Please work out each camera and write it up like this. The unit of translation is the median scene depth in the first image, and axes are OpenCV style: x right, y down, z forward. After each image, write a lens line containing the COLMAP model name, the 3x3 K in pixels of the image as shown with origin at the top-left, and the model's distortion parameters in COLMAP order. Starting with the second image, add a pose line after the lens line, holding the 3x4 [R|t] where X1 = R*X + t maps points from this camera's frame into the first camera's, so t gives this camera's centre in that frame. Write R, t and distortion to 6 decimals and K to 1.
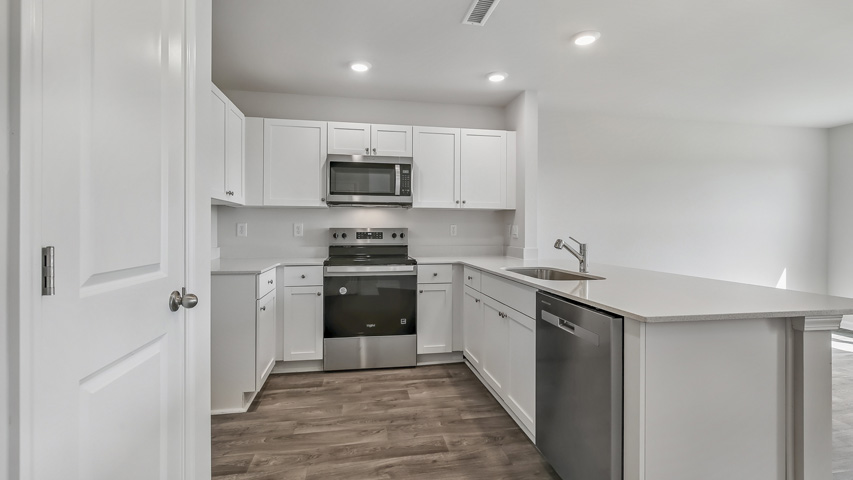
lens RADIAL K [[389.3, 0, 426.6], [0, 389.3, 235.2], [0, 0, 1]] dist [-0.001672, -0.000310]
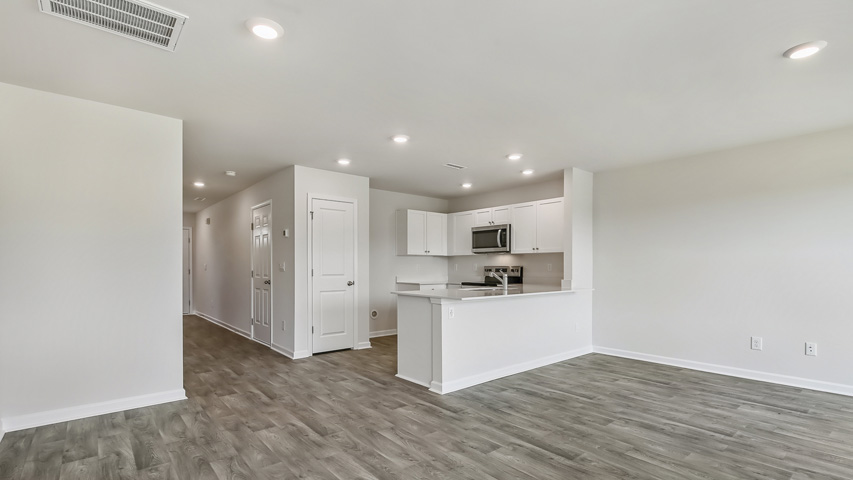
lens RADIAL K [[395.5, 0, 424.6], [0, 395.5, 269.2], [0, 0, 1]] dist [0.000223, 0.000040]
pose [[0.492847, 0.003421, -0.870109, 1.237891], [-0.011638, 0.999929, -0.002661, 0.004479], [0.870038, 0.011438, 0.492852, -0.154541]]
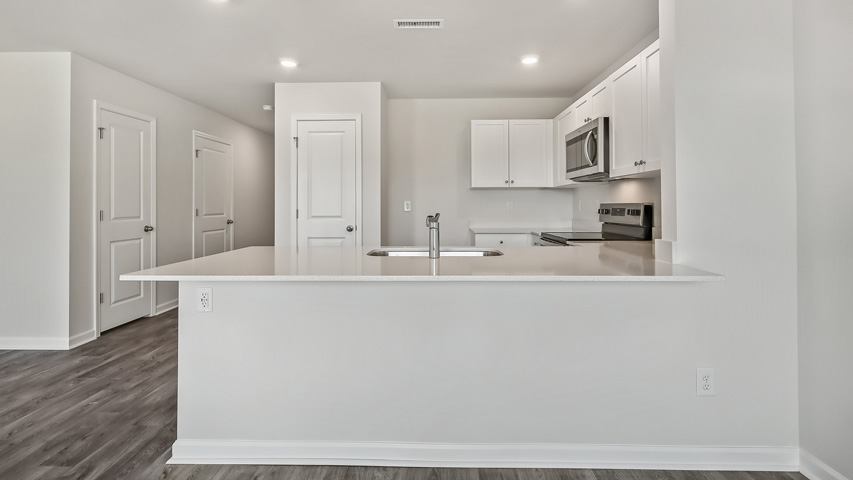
lens RADIAL K [[389.0, 0, 424.5], [0, 389.0, 204.2], [0, 0, 1]] dist [-0.001545, -0.000277]
pose [[-0.212453, -0.008118, -0.977138, 0.815326], [-0.011550, 0.999916, -0.005795, -0.006969], [0.977103, 0.010055, -0.212529, 0.785899]]
